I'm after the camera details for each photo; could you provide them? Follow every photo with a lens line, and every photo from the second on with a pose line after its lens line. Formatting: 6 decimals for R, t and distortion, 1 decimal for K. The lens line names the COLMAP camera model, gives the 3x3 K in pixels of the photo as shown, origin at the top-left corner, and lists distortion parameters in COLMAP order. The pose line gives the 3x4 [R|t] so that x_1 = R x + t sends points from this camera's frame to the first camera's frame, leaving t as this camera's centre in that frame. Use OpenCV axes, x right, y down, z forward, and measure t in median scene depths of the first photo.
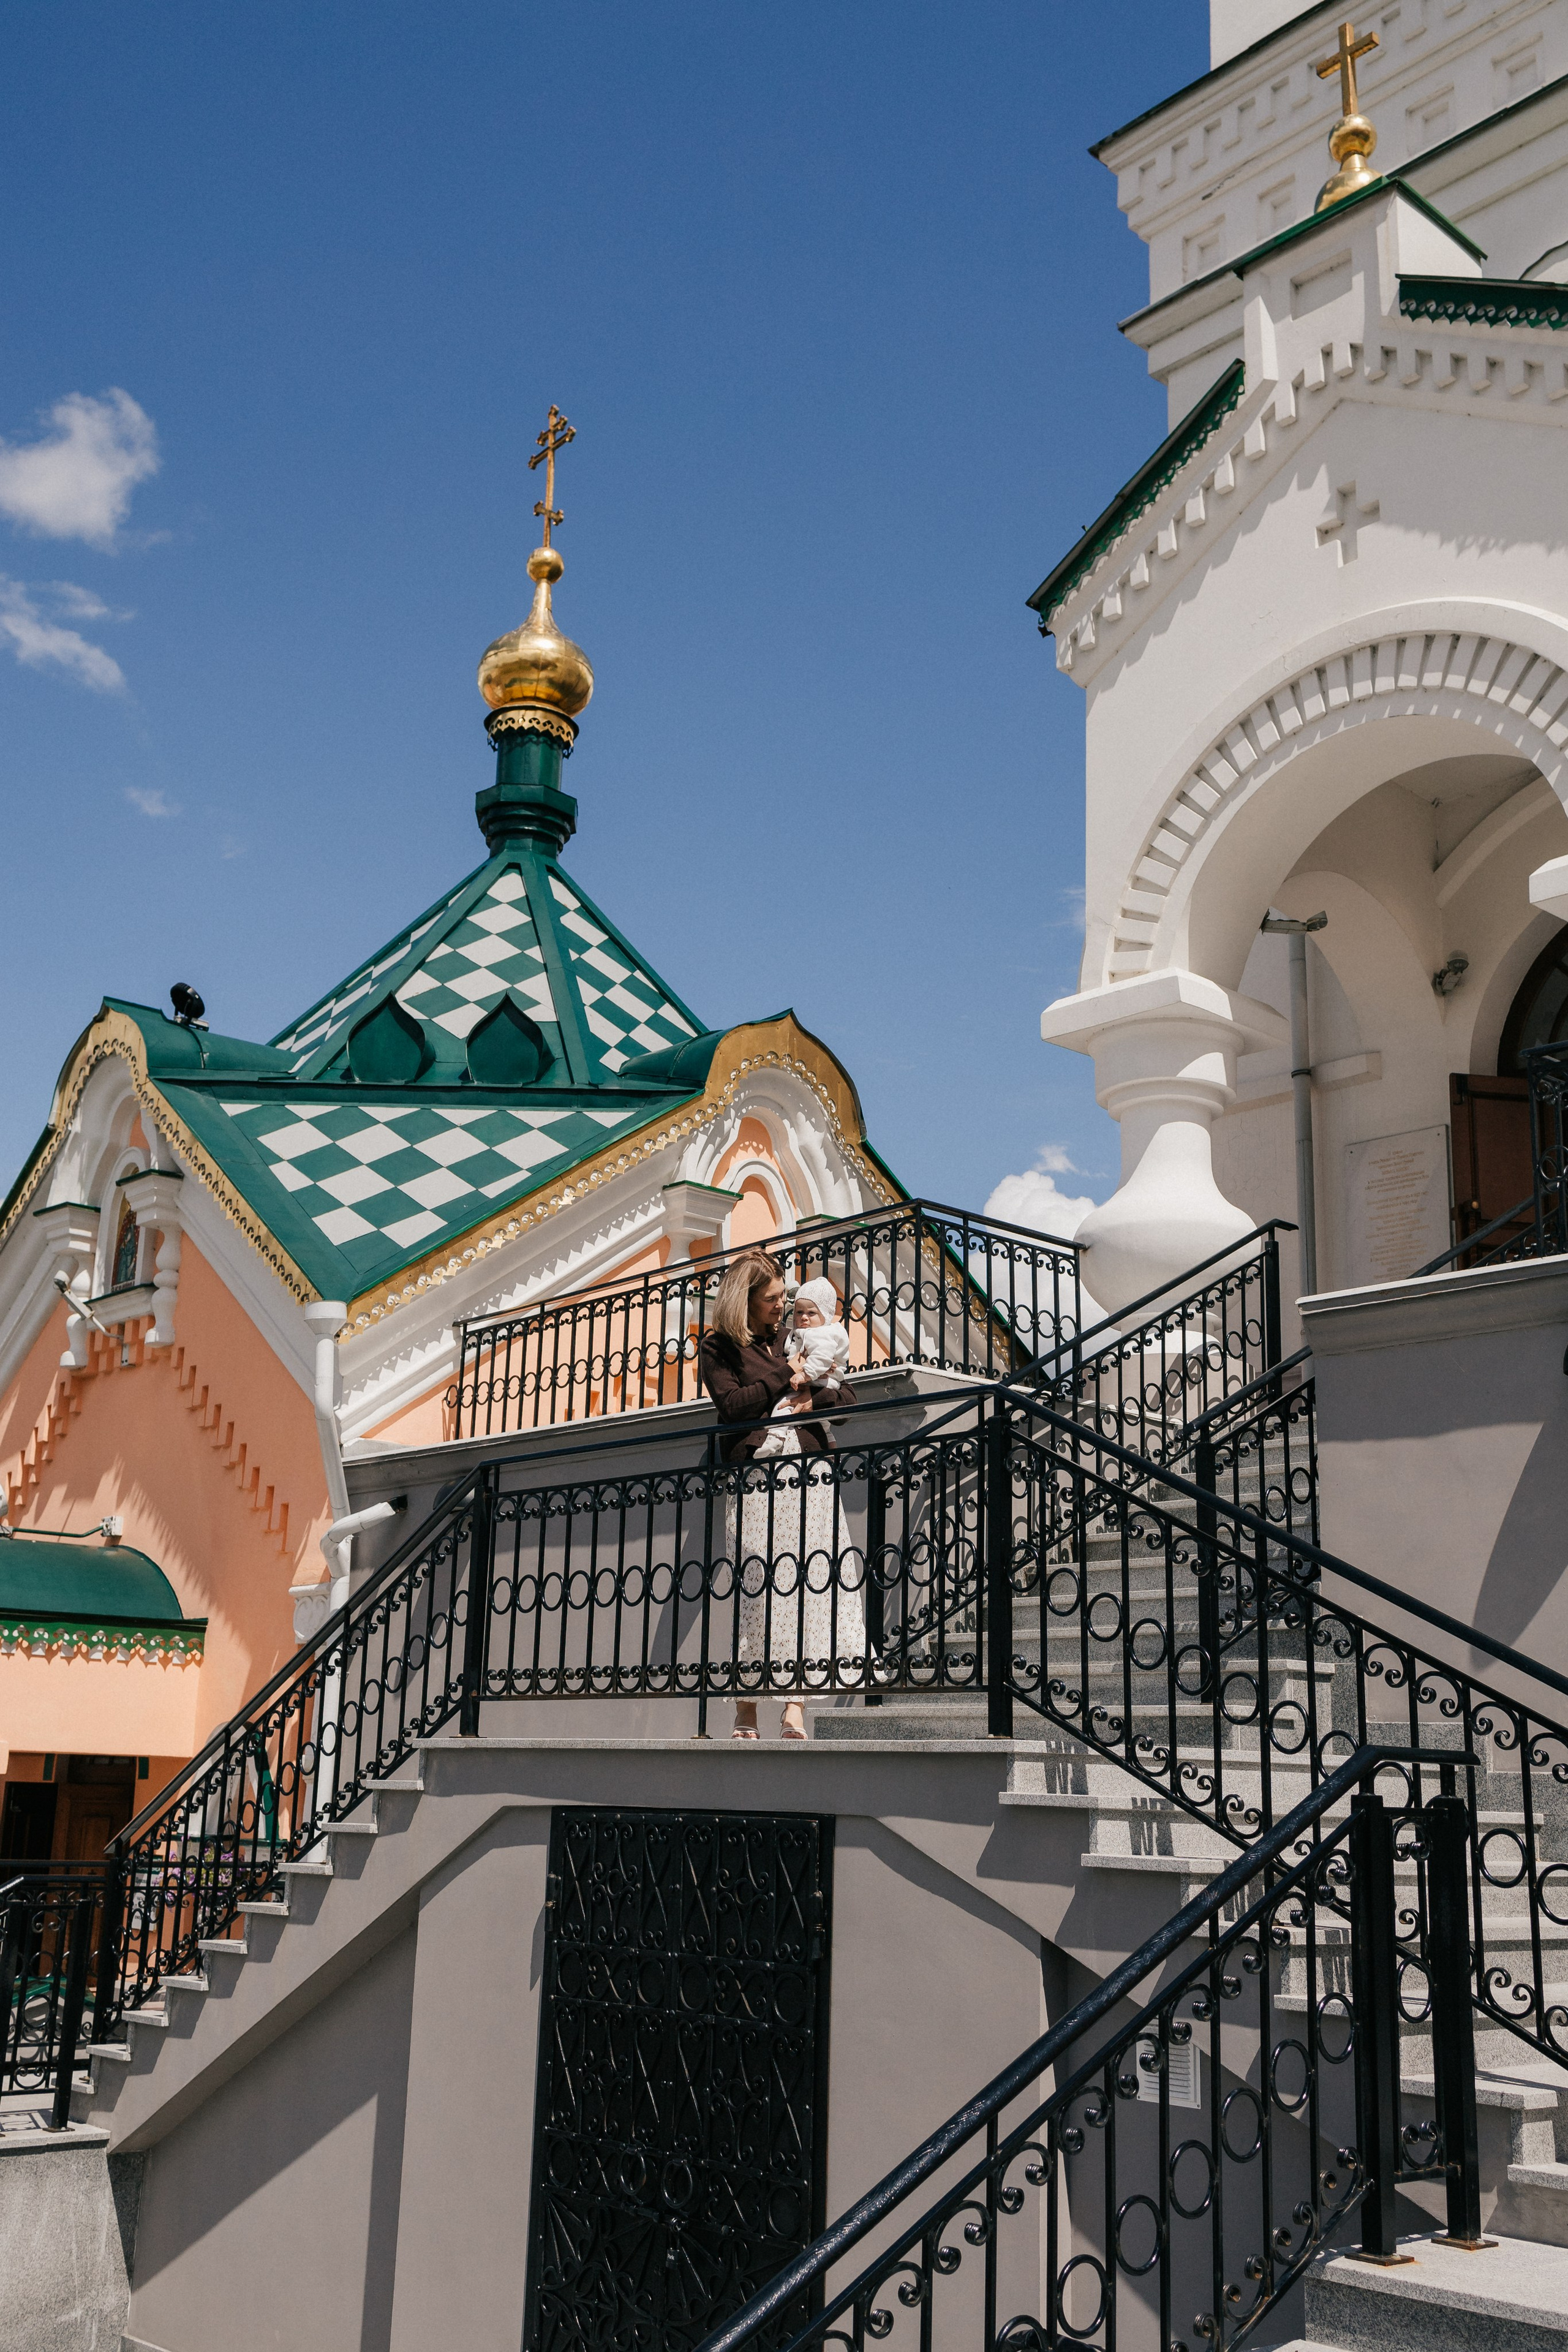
lens RADIAL K [[2405.2, 0, 784.0], [0, 2405.2, 1176.0], [0, 0, 1]] dist [0.013620, 0.004353]
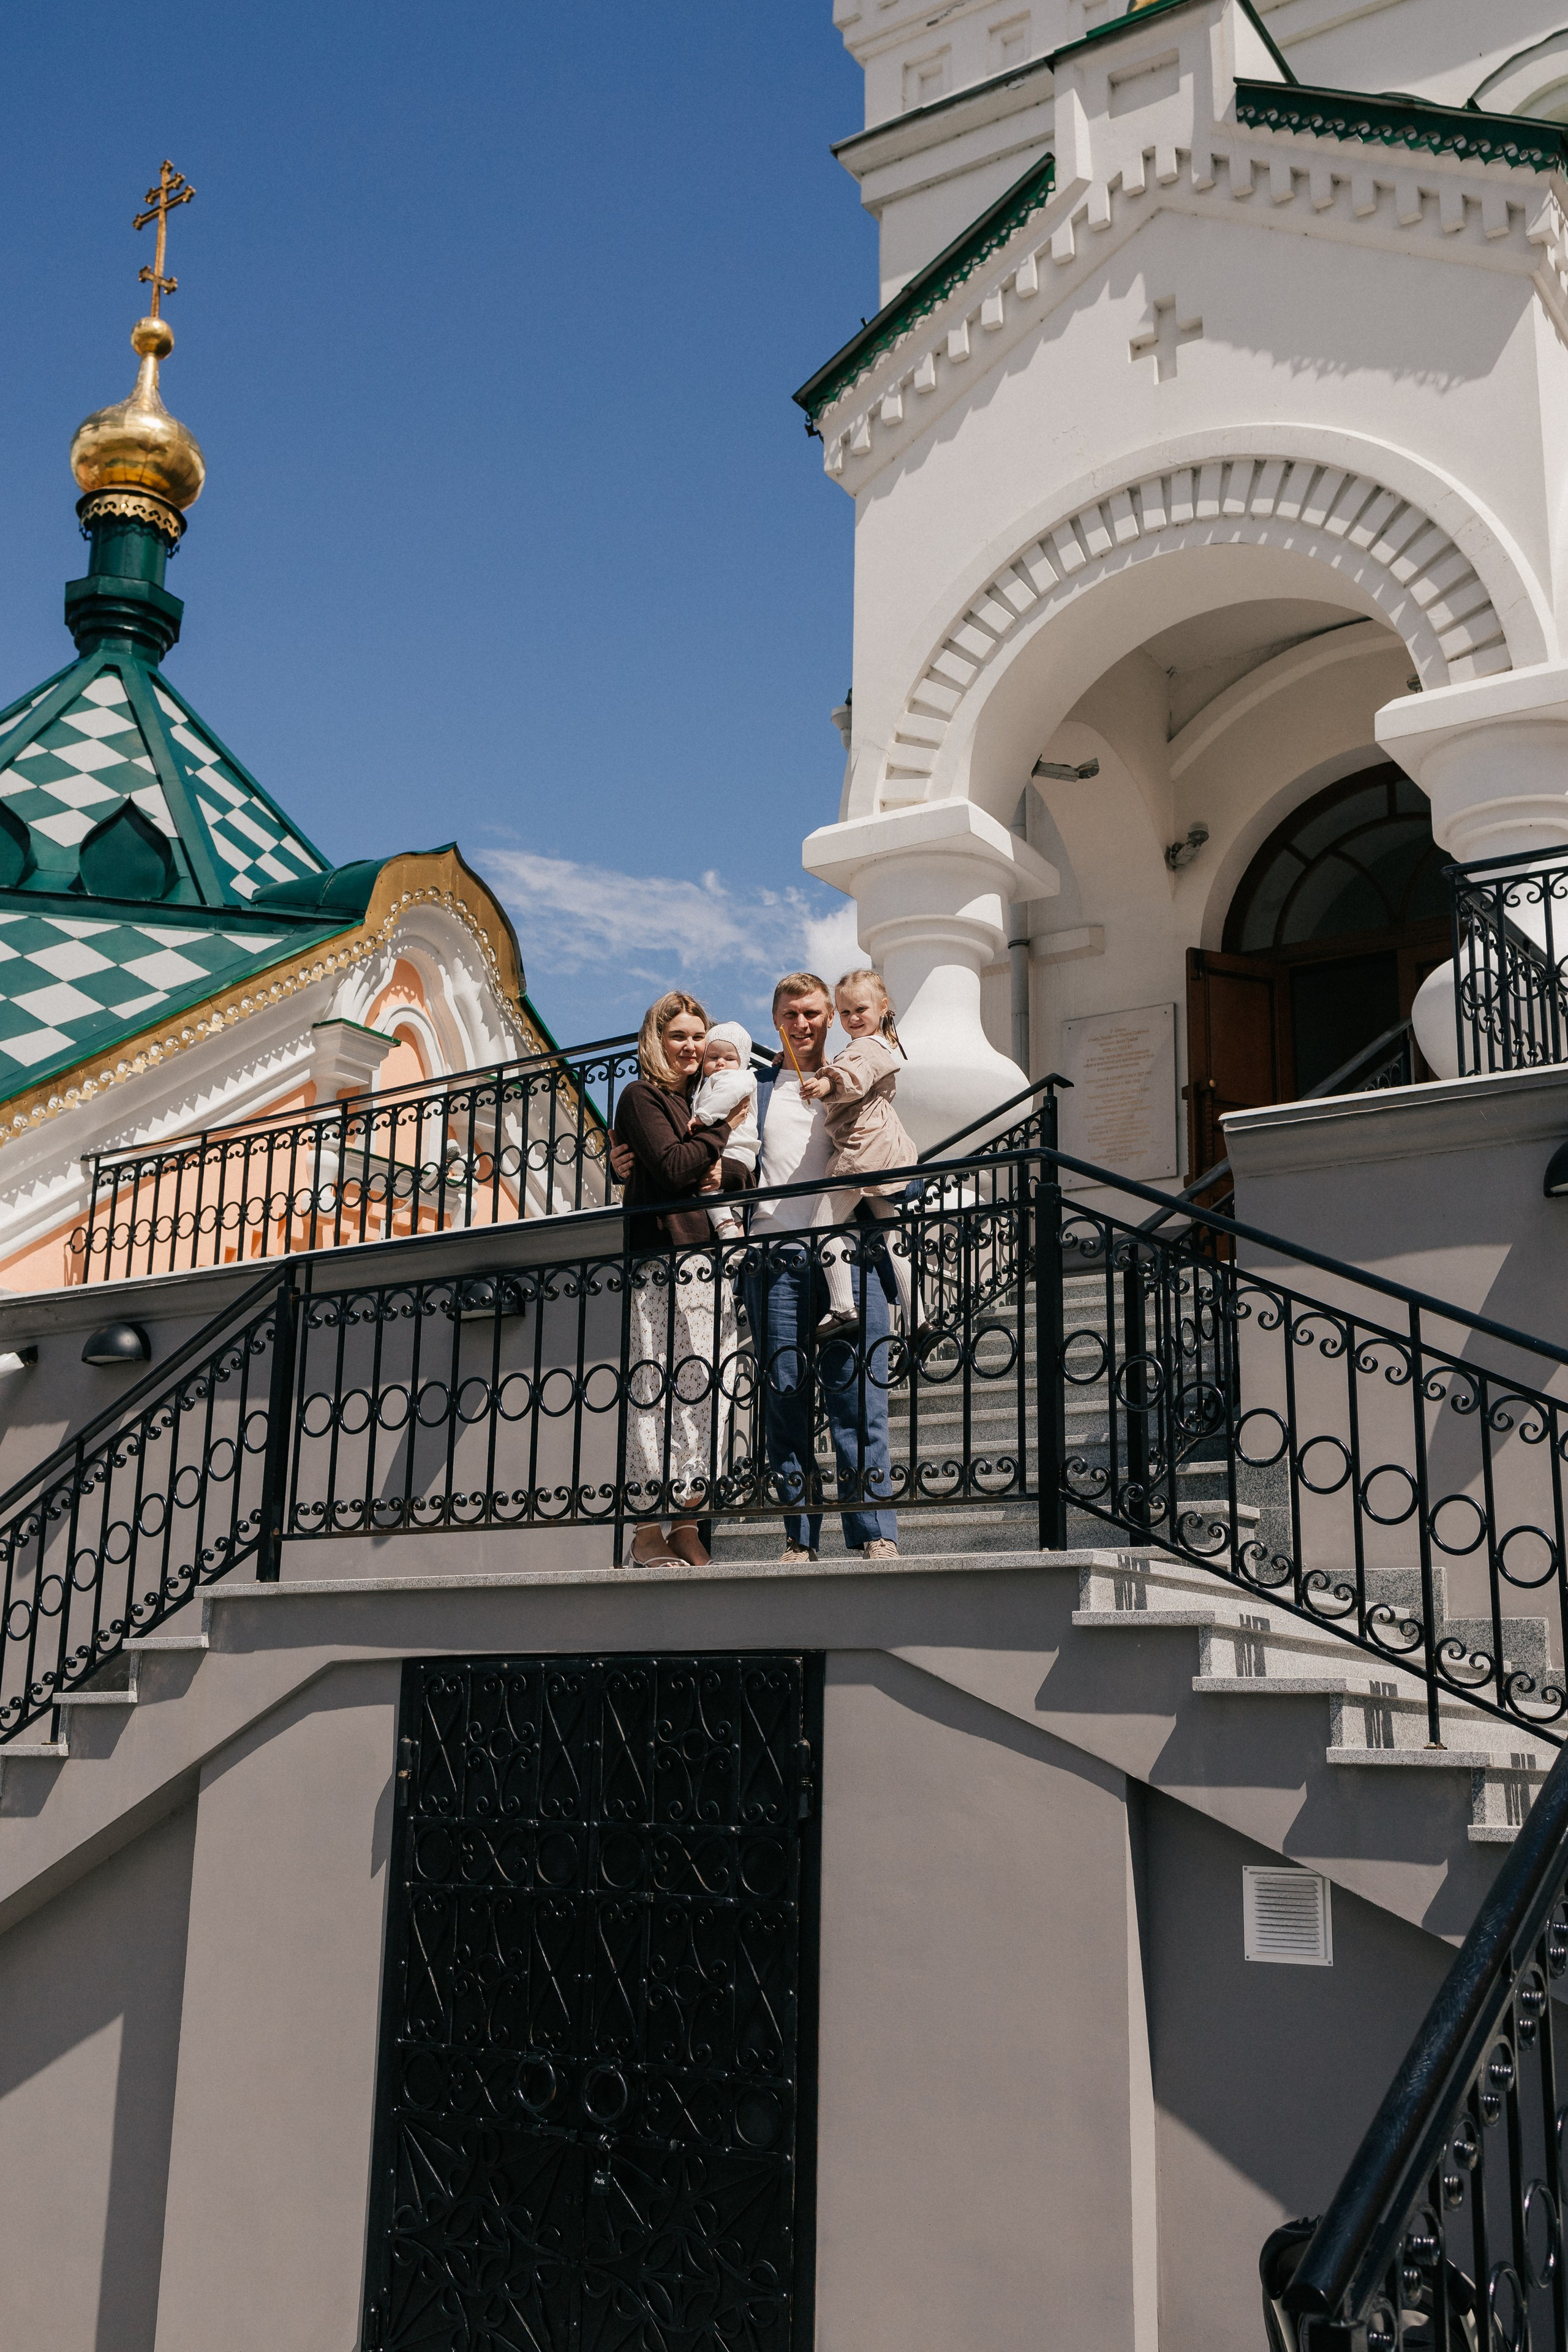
lens RADIAL K [[2382.0, 0, 723.9], [0, 2382.0, 1209.2], [0, 0, 1]] dist [0.020430, -0.008617]
pose [[0.967053, 0.050744, 0.249465, -0.142684], [-0.055224, 0.998414, 0.010988, 0.064924], [-0.248512, -0.024402, 0.968321, 0.127435]]
